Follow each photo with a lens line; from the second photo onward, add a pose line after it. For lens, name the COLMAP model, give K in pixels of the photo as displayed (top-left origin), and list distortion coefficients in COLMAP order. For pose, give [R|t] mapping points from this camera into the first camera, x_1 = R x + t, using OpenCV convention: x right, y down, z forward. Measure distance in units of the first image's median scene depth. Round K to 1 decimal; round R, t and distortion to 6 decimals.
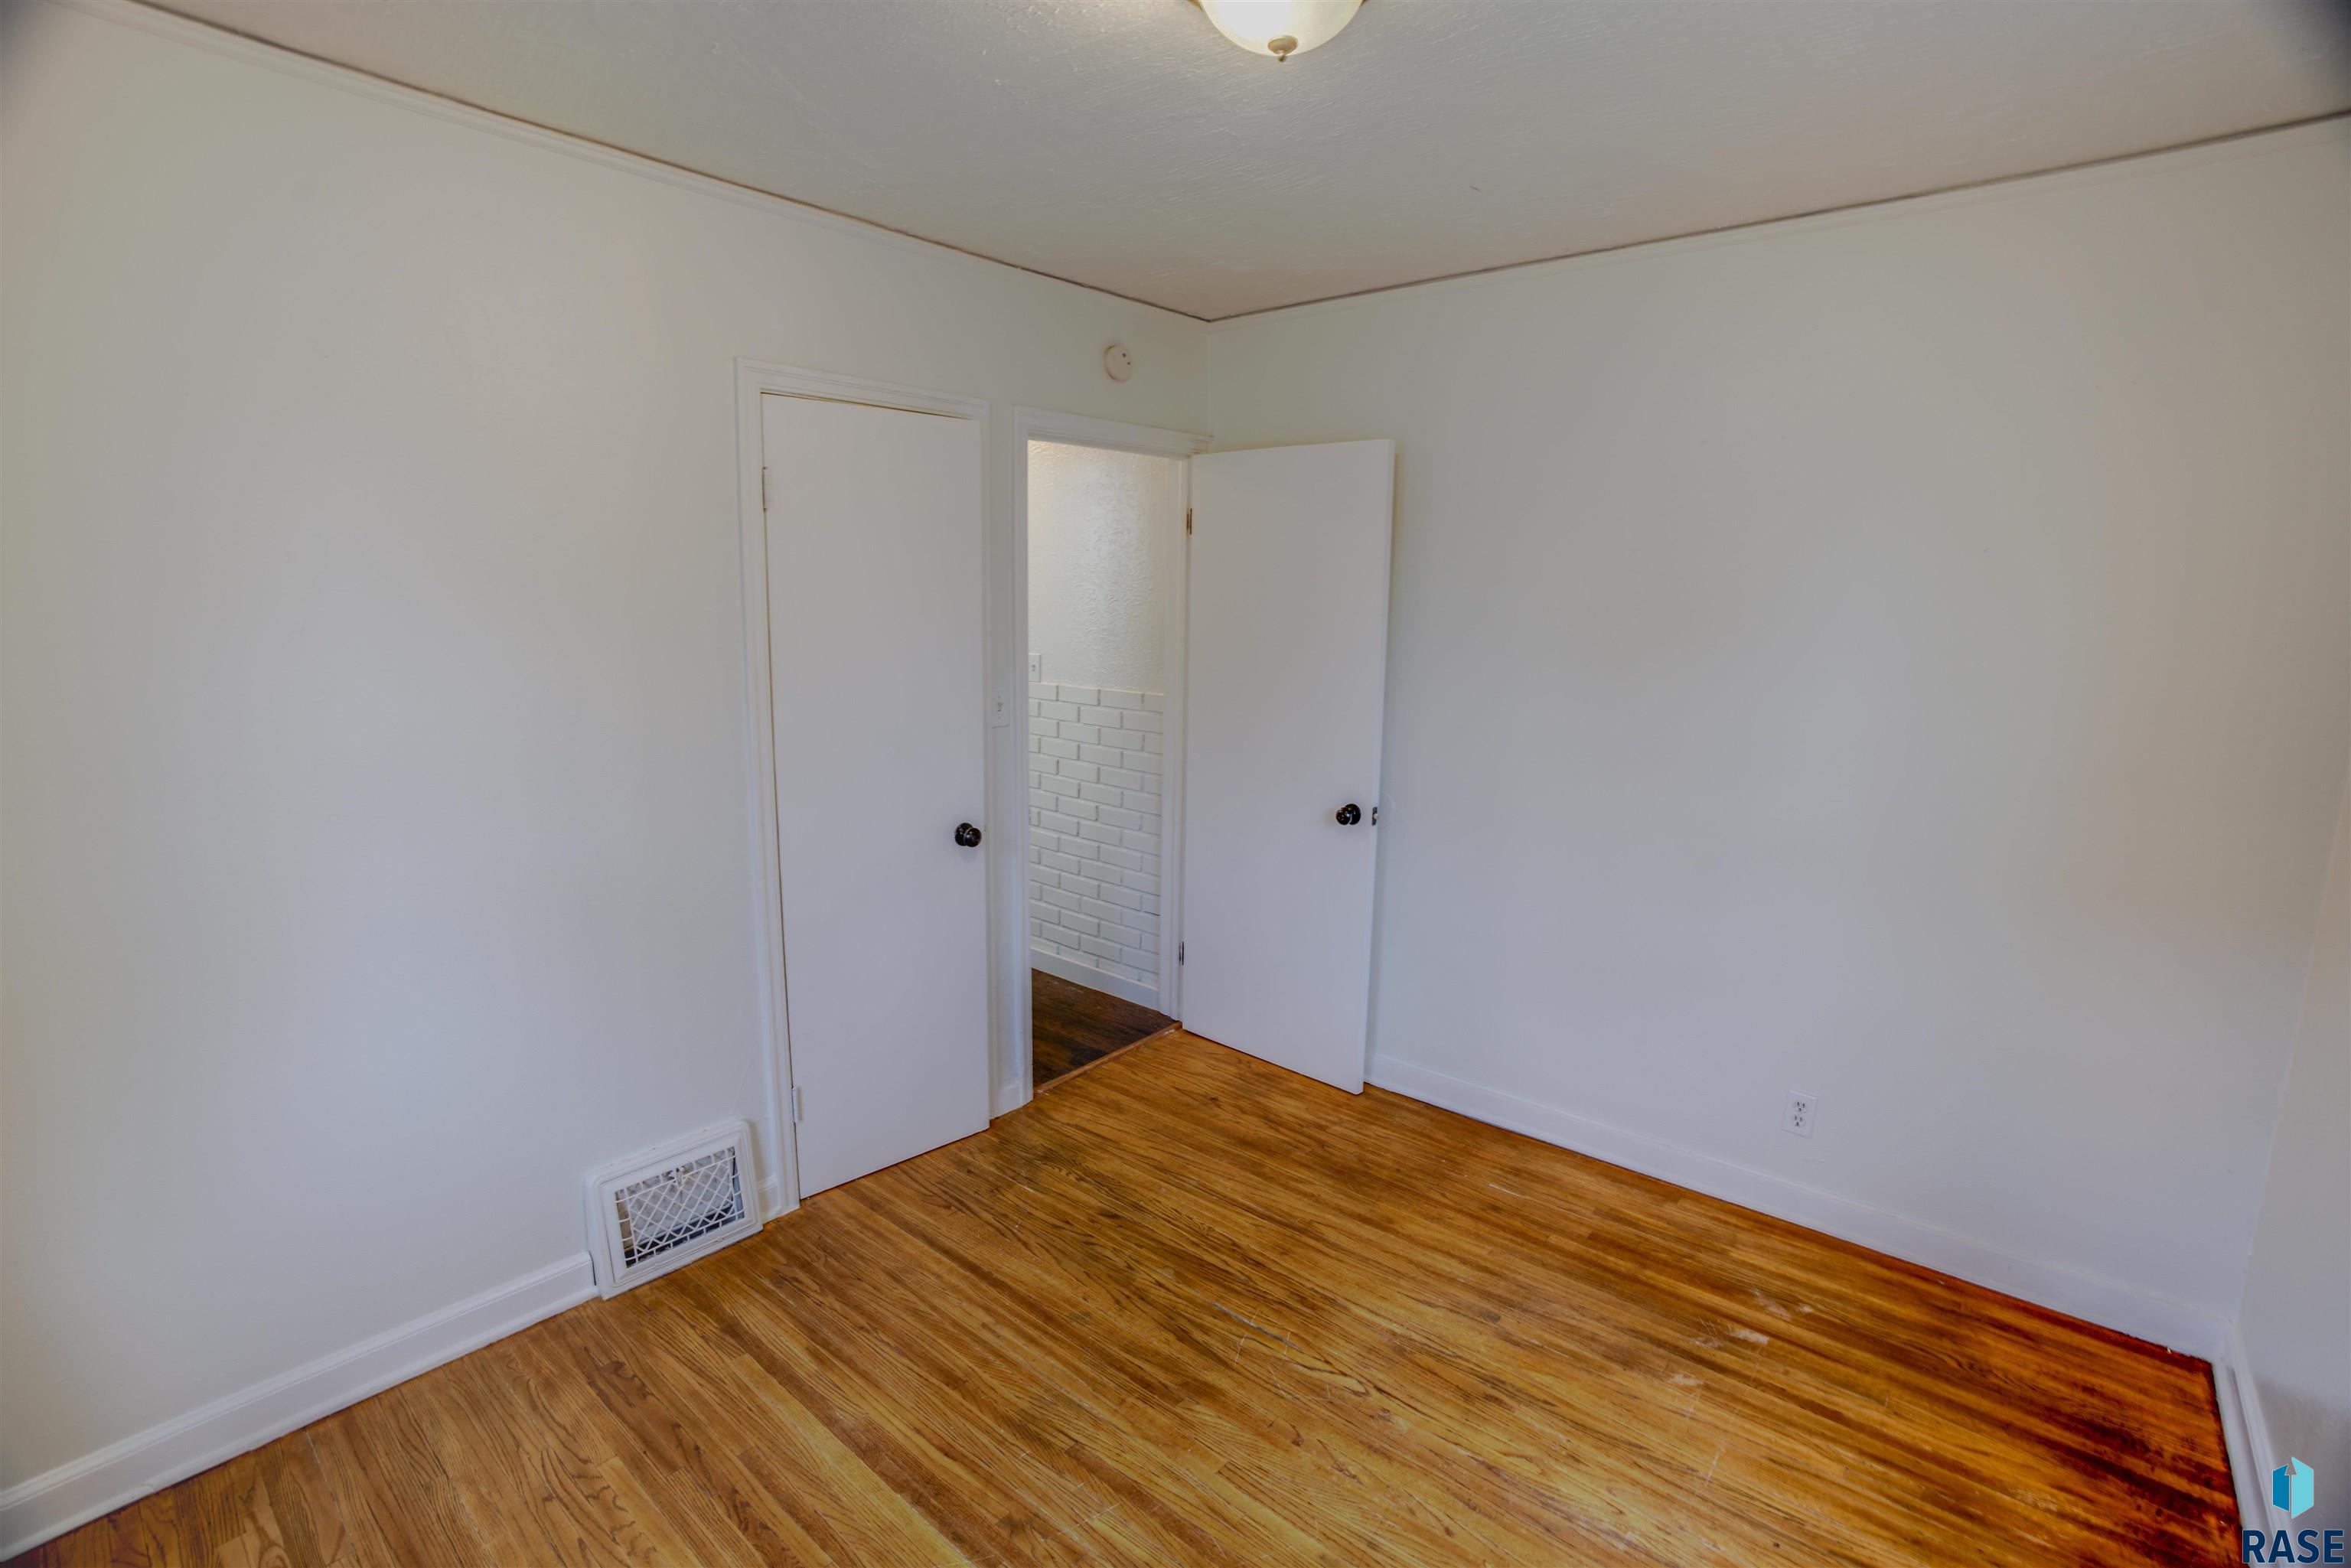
lens RADIAL K [[1080.6, 0, 1175.5], [0, 1080.6, 784.0], [0, 0, 1]] dist [-0.002440, -0.000349]
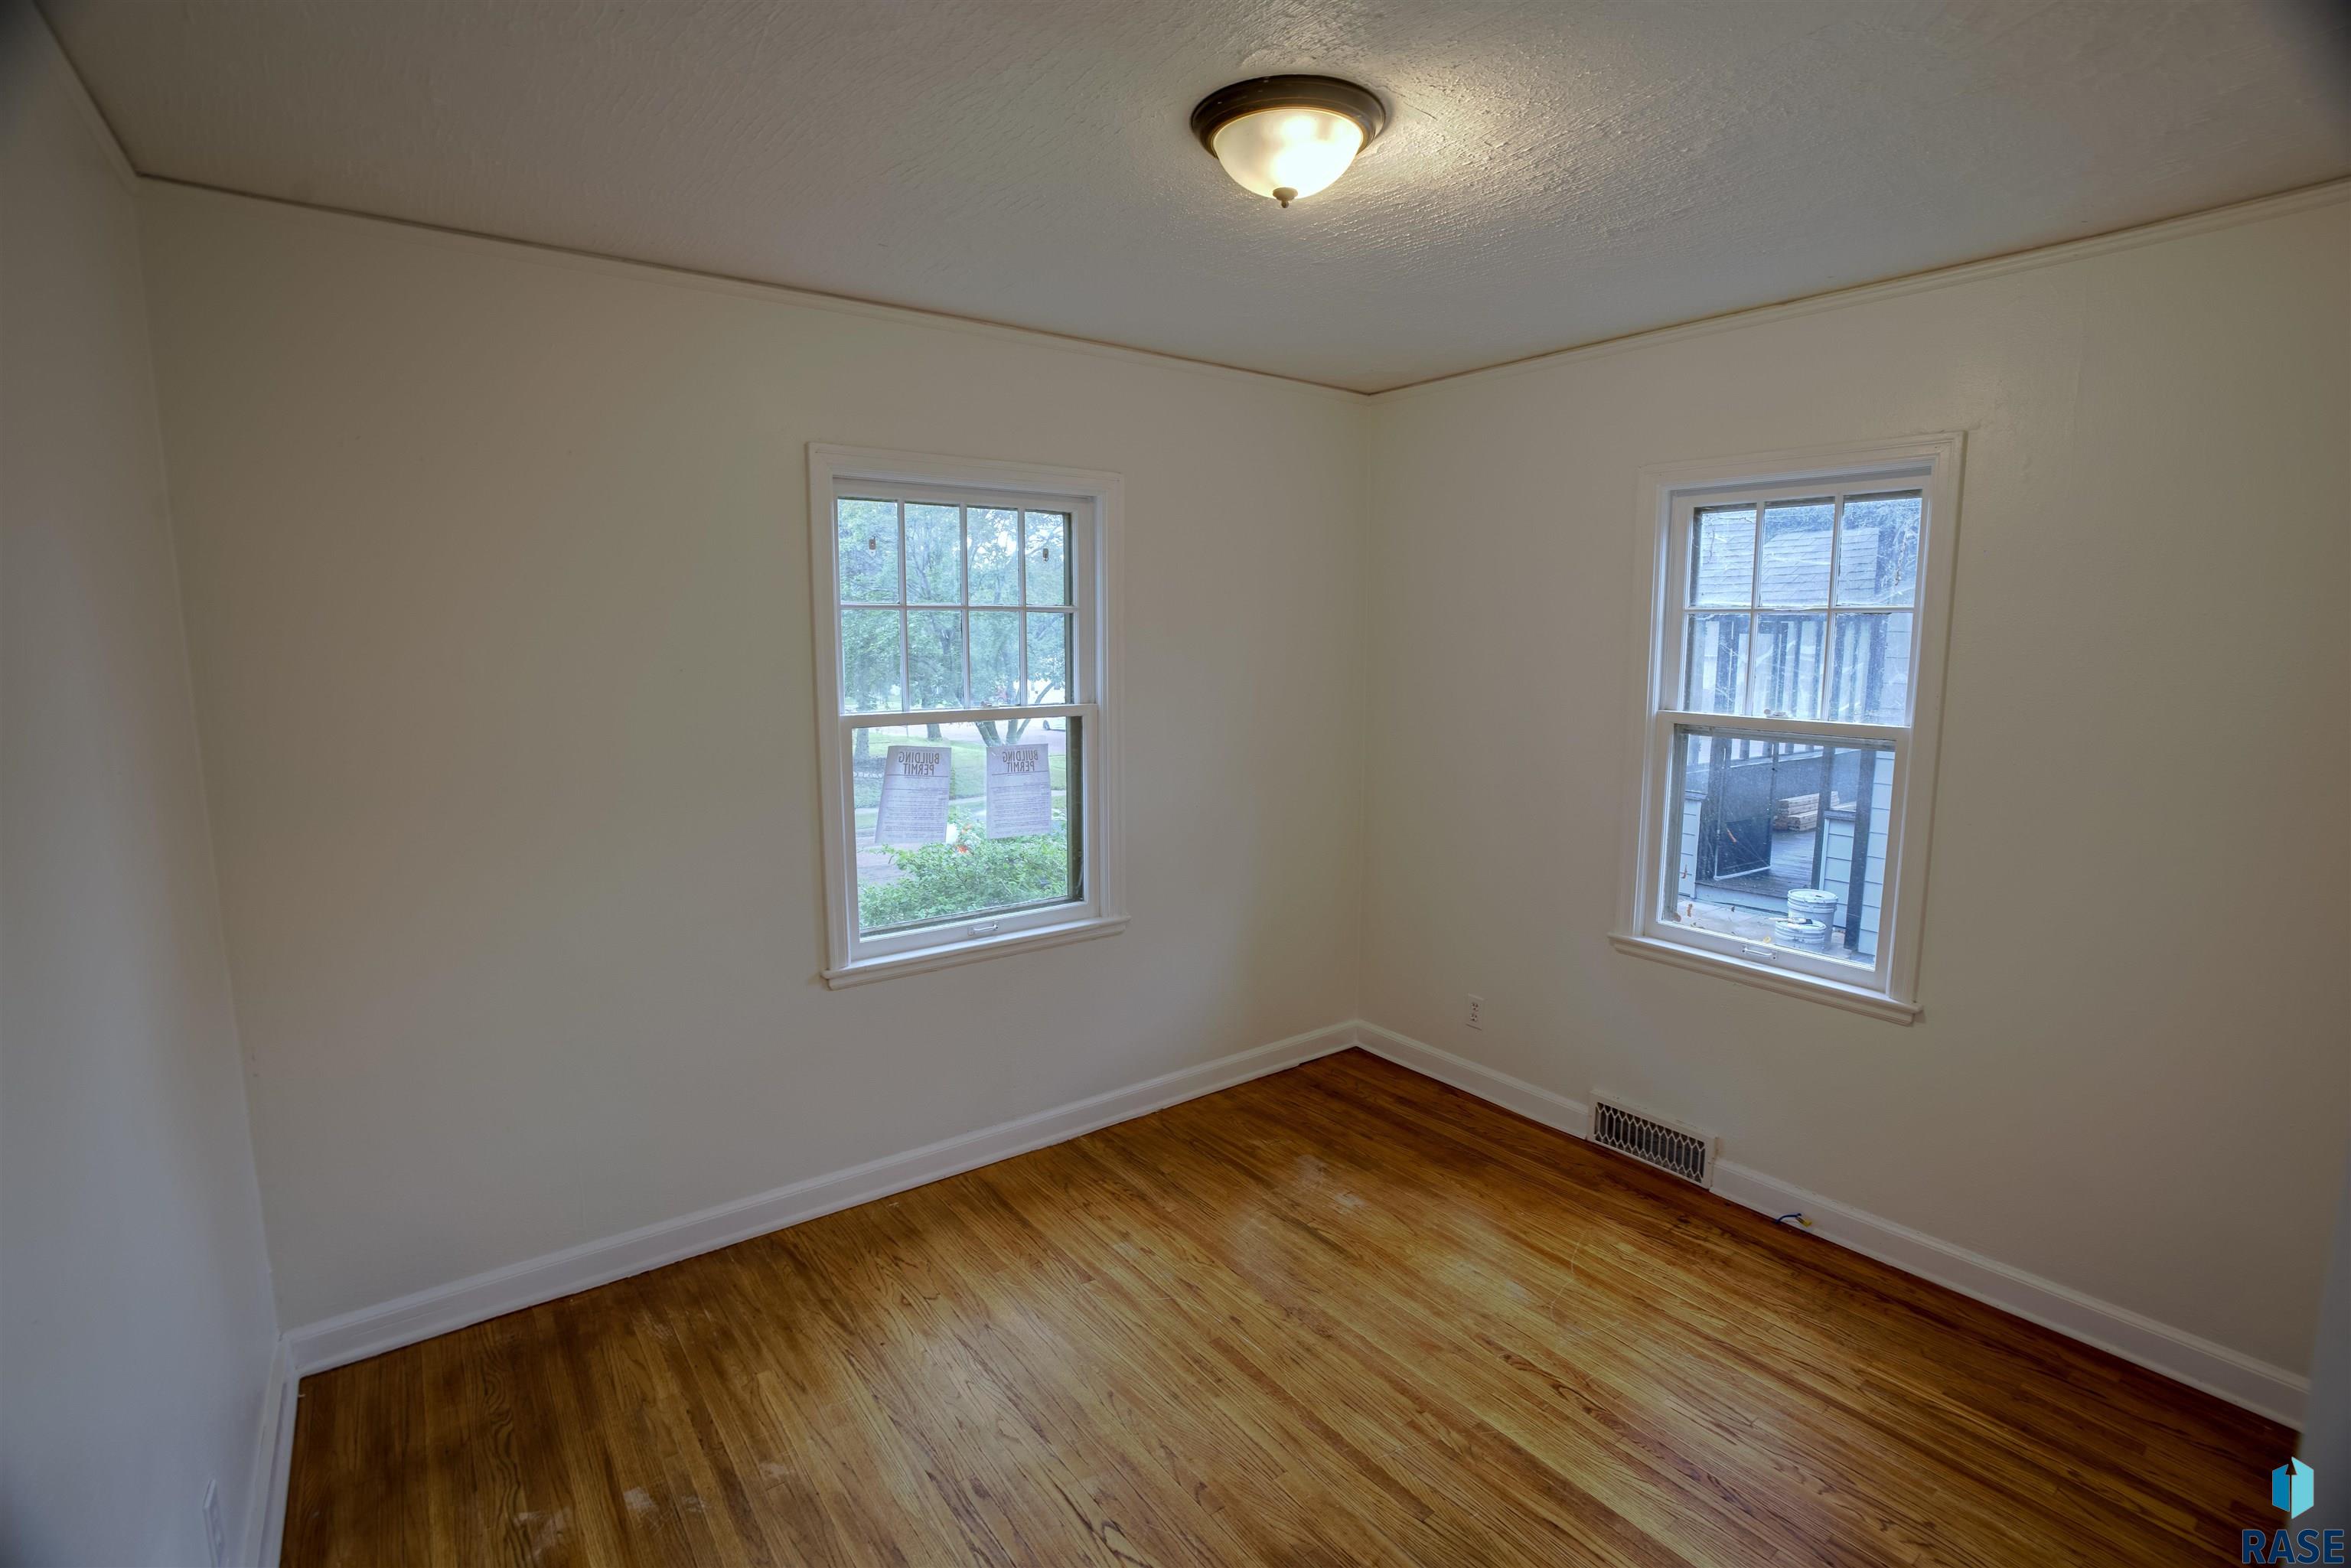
lens RADIAL K [[1080.6, 0, 1175.5], [0, 1080.6, 784.0], [0, 0, 1]] dist [-0.002440, -0.000349]
pose [[-0.975969, -0.048856, 0.212360, -0.047308], [0.018908, 0.951880, 0.305889, -0.328852], [-0.217086, 0.302553, -0.928081, 1.747017]]
